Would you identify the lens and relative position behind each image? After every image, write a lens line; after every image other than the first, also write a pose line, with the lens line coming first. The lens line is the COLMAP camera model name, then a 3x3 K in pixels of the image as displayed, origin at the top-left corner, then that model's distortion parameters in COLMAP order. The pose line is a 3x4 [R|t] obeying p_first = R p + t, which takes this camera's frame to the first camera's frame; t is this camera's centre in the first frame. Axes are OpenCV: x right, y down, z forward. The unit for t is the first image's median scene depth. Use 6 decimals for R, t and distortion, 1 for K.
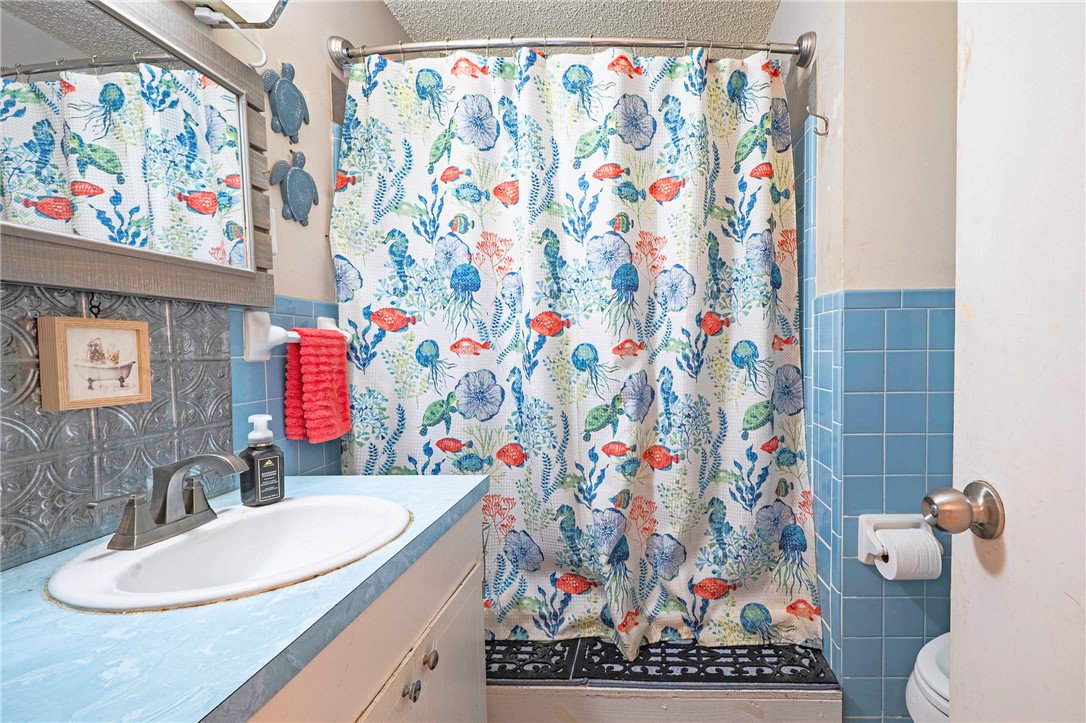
lens RADIAL K [[498.9, 0, 623.6], [0, 498.9, 367.9], [0, 0, 1]] dist [-0.005089, 0.000201]
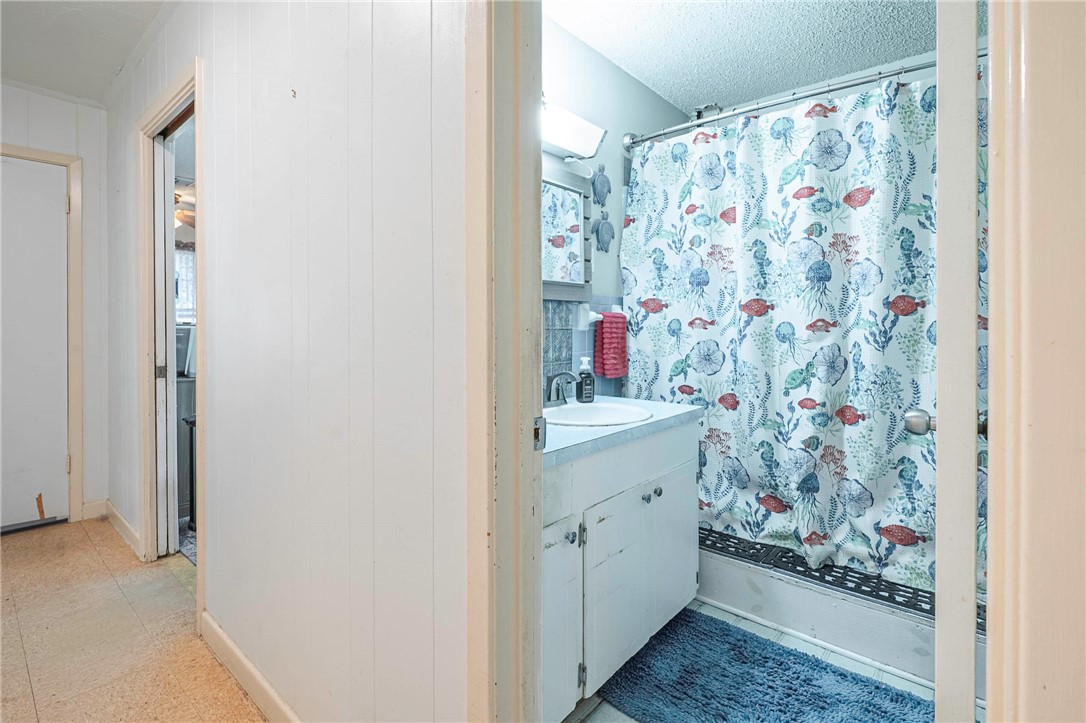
lens RADIAL K [[502.2, 0, 540.2], [0, 502.2, 328.1], [0, 0, 1]] dist [-0.001041, -0.000269]
pose [[0.769569, 0.014705, -0.638395, 0.275611], [-0.033991, 0.999261, -0.017958, 0.013802], [0.637659, 0.035519, 0.769500, -0.445738]]
